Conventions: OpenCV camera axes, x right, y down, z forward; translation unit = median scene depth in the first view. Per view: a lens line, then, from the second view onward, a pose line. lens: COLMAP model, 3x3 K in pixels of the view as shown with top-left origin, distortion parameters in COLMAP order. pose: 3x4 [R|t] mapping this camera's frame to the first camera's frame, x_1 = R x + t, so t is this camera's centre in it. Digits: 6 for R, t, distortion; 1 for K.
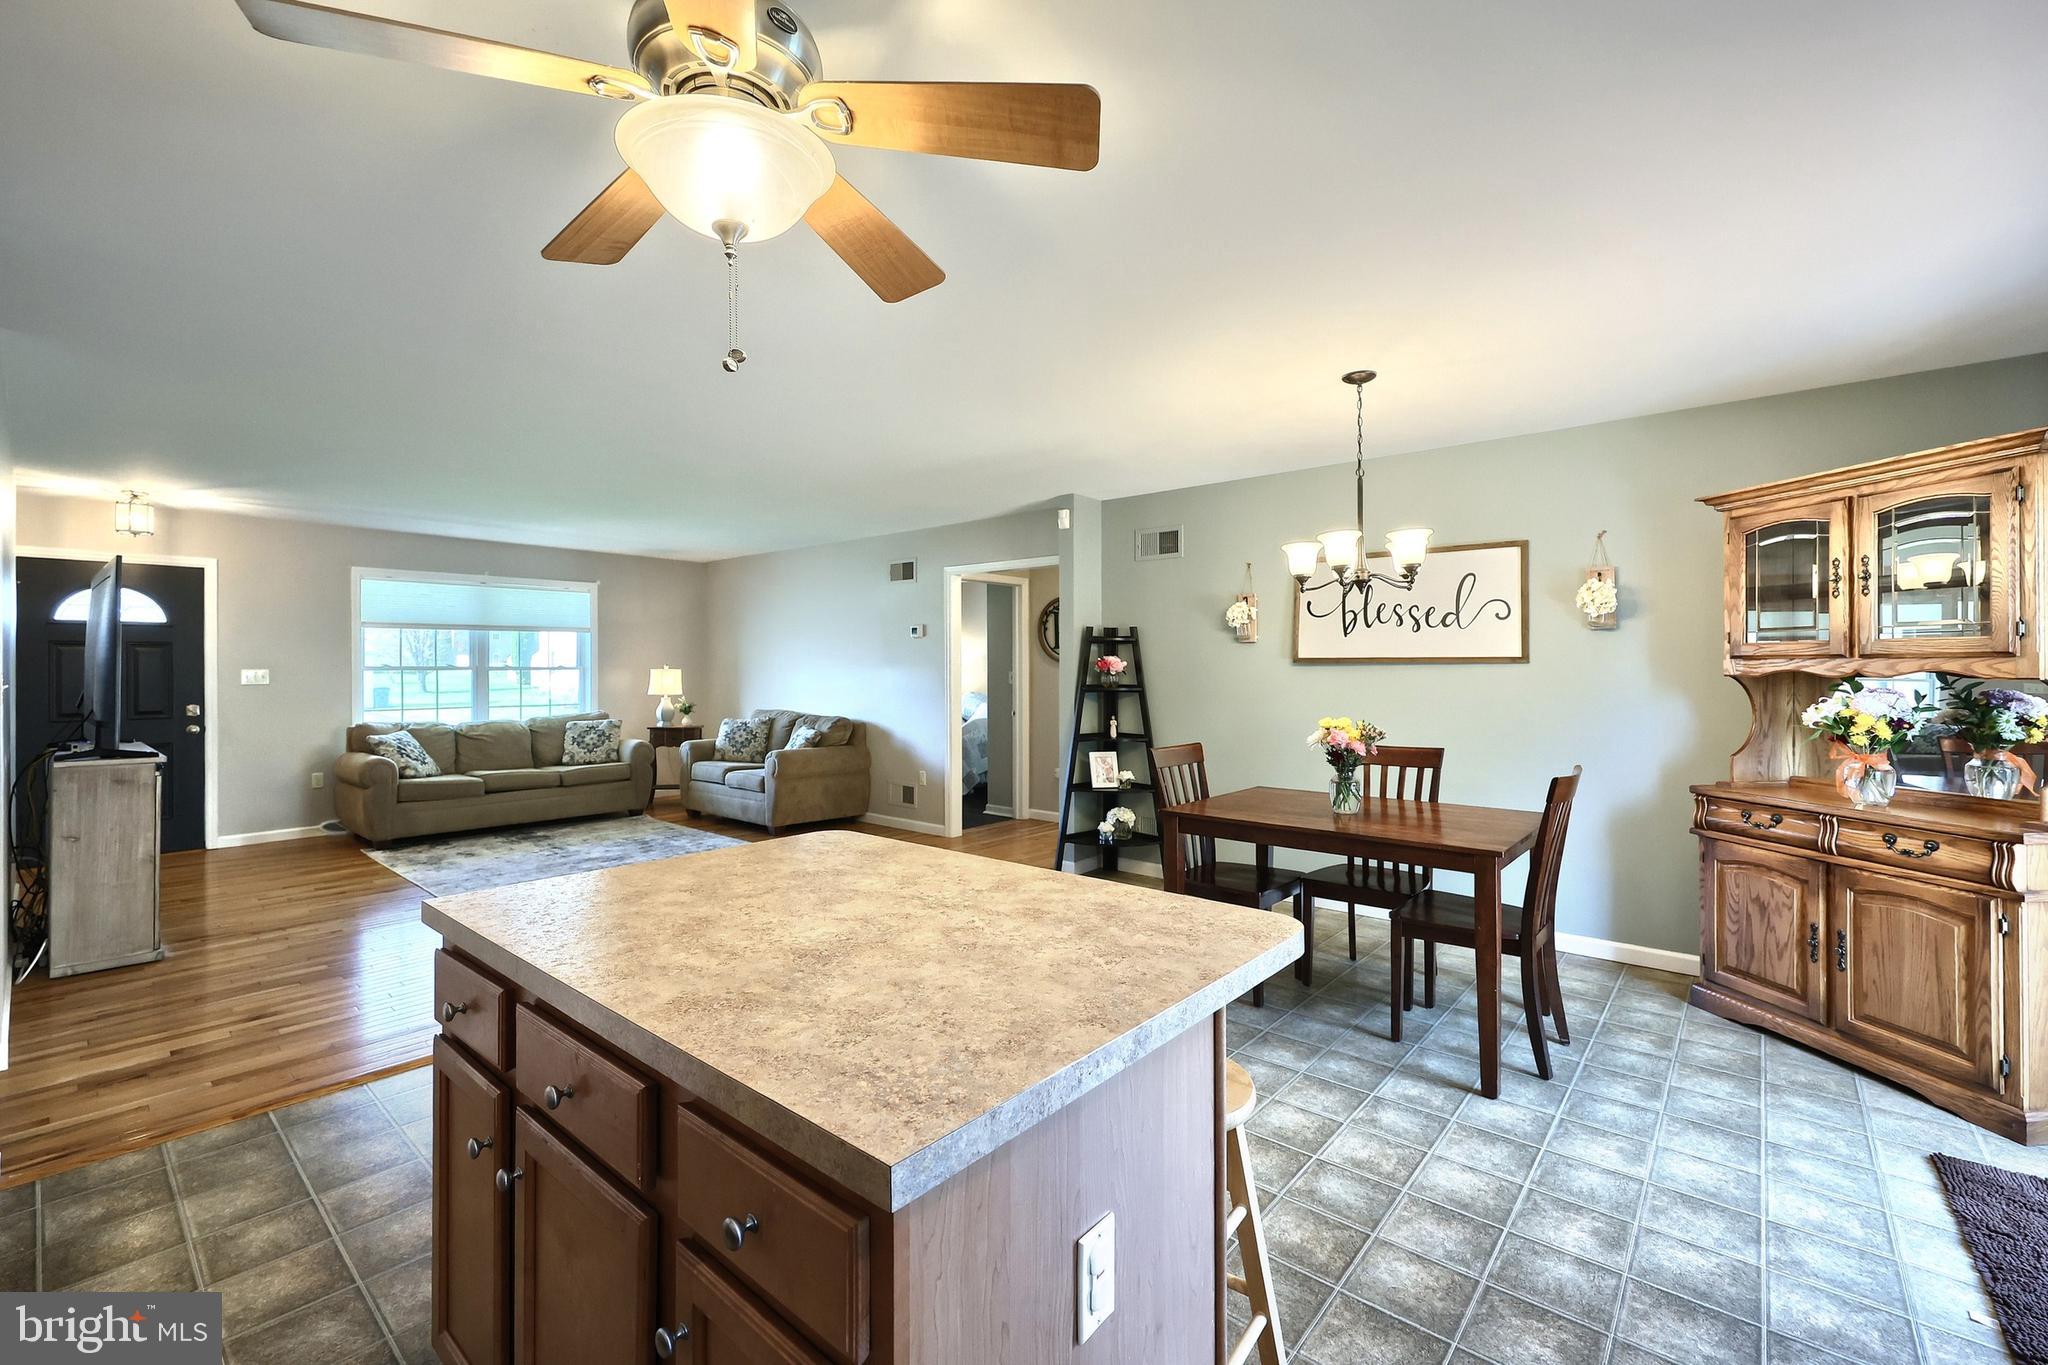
lens RADIAL K [[857.1, 0, 1015.0], [0, 857.1, 680.5], [0, 0, 1]] dist [-0.001930, -0.000158]
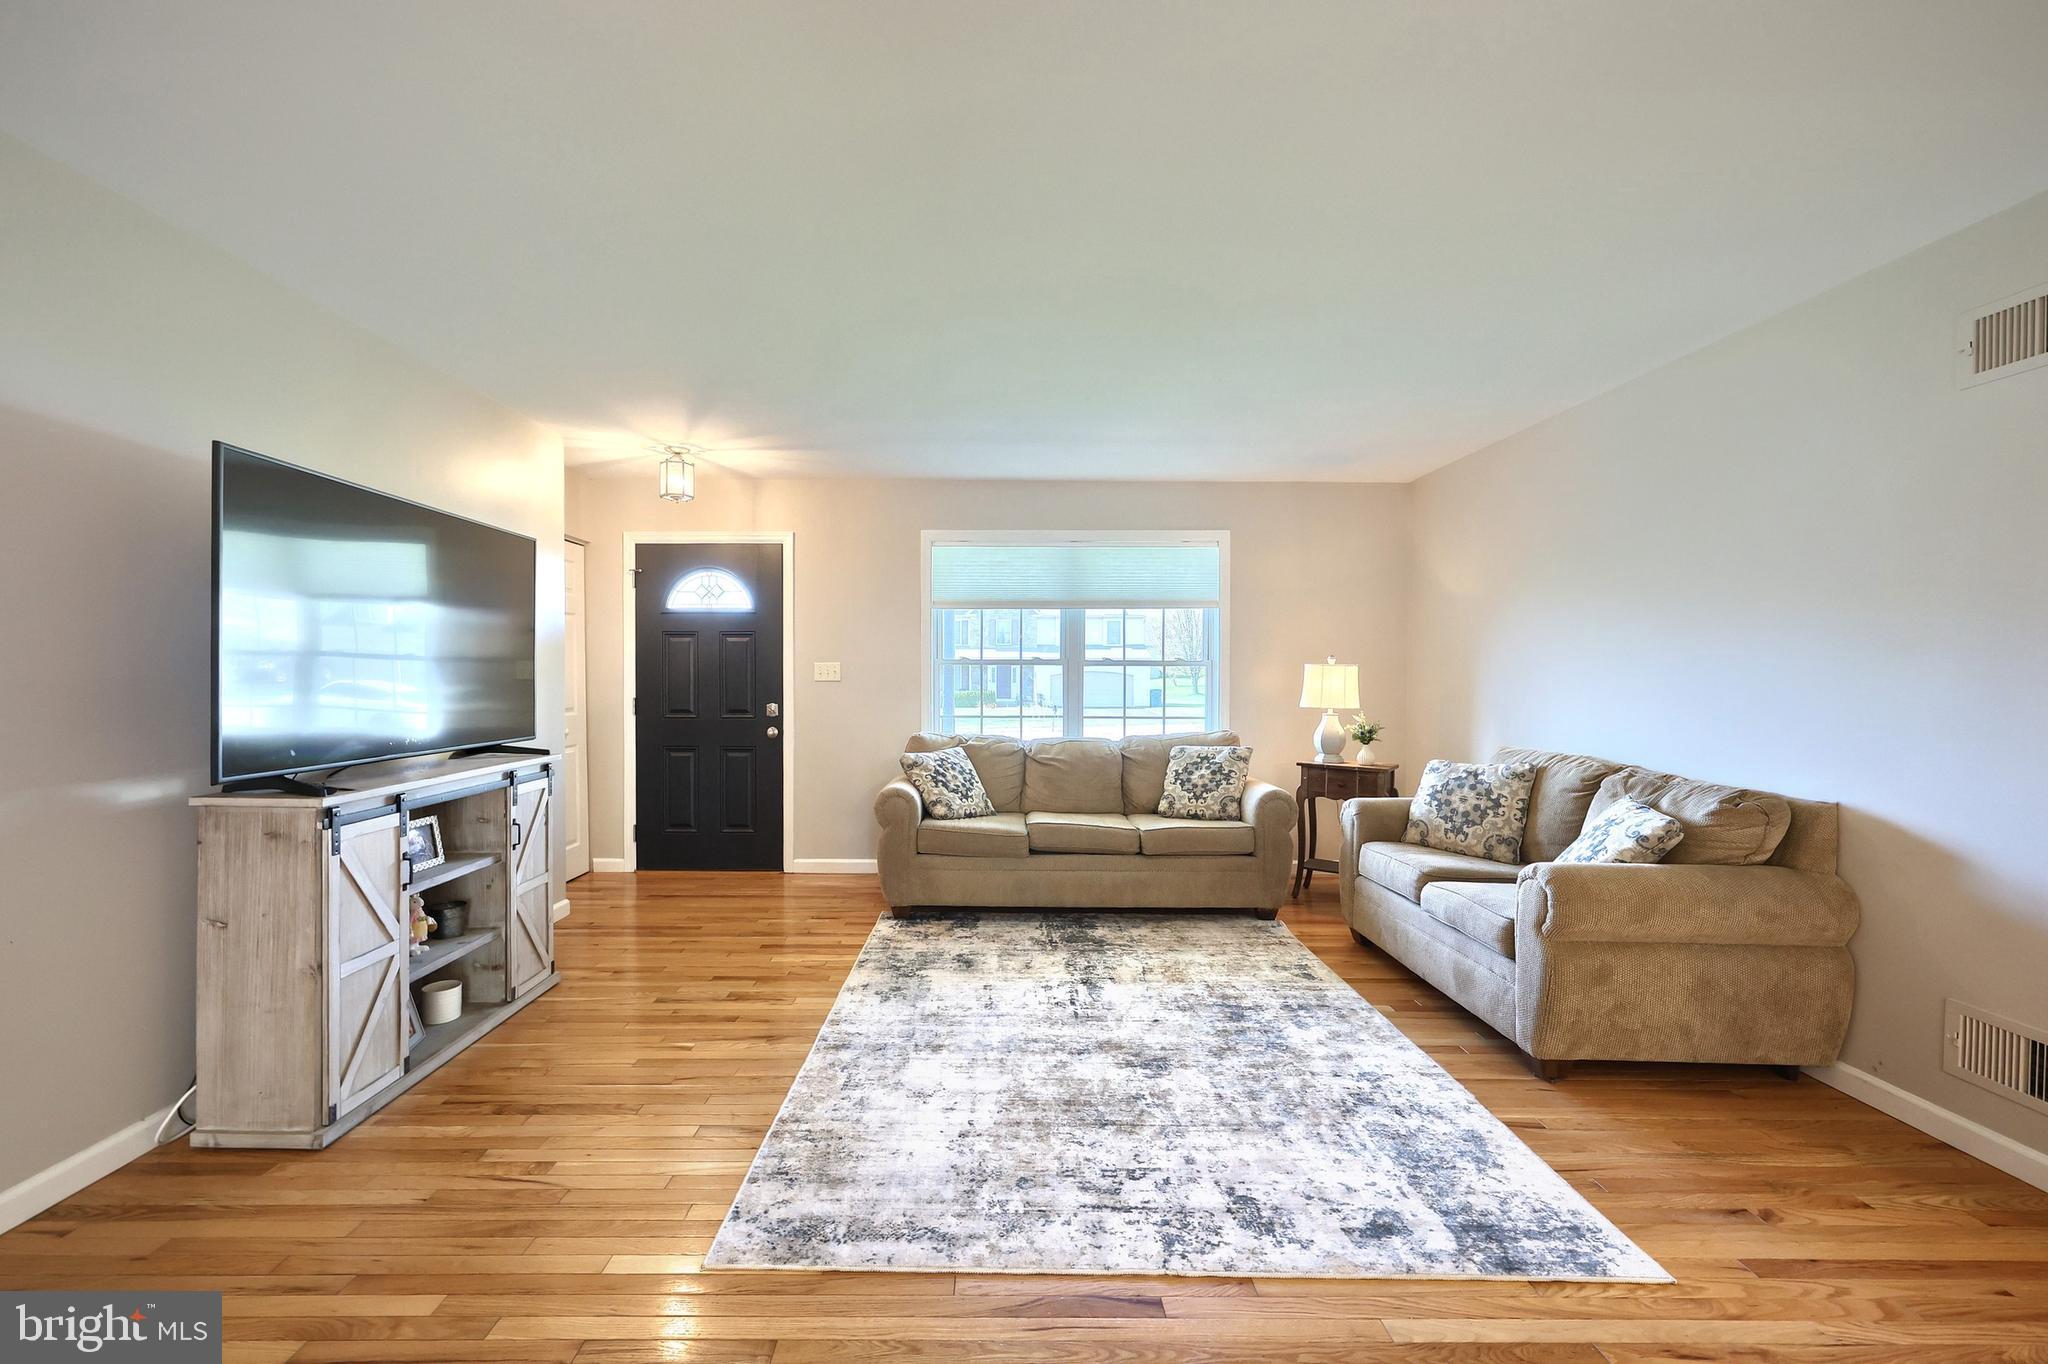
lens RADIAL K [[839.2, 0, 1005.0], [0, 839.2, 682.8], [0, 0, 1]] dist [-0.000119, 0.000099]
pose [[0.665401, 0.011530, -0.746397, -0.159652], [-0.016160, 0.999869, 0.001040, 0.002818], [0.746311, 0.011370, 0.665500, 0.561696]]
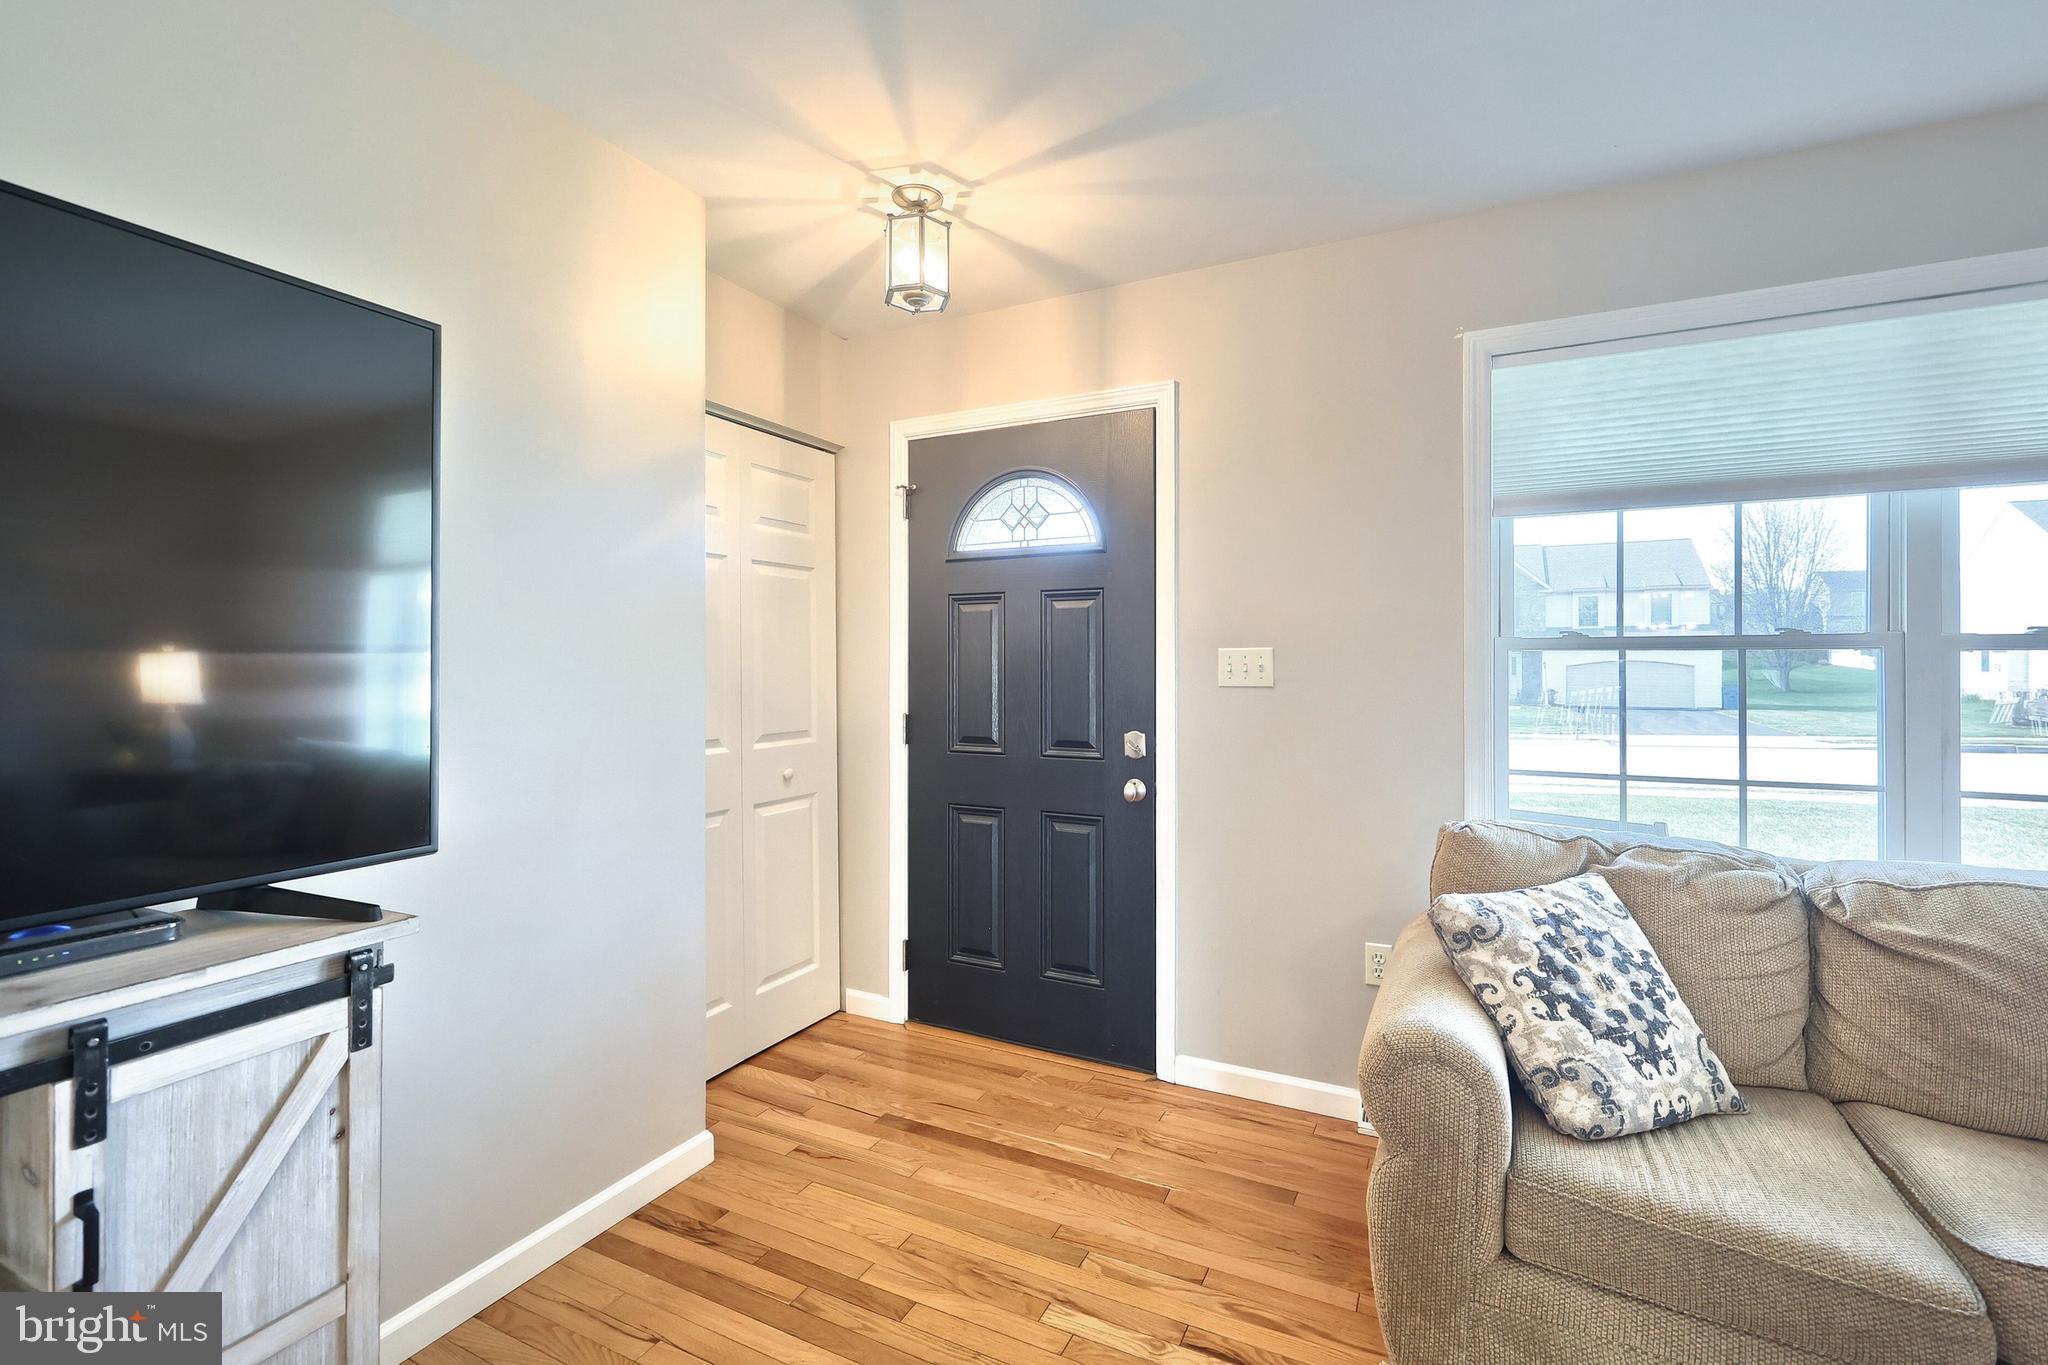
lens RADIAL K [[886.0, 0, 1068.2], [0, 886.0, 657.7], [0, 0, 1]] dist [-0.001295, 0.000021]
pose [[0.280858, -0.004310, -0.959740, -0.502426], [-0.016807, 0.999814, -0.009408, -0.003171], [0.959602, 0.018773, 0.280733, 0.774910]]
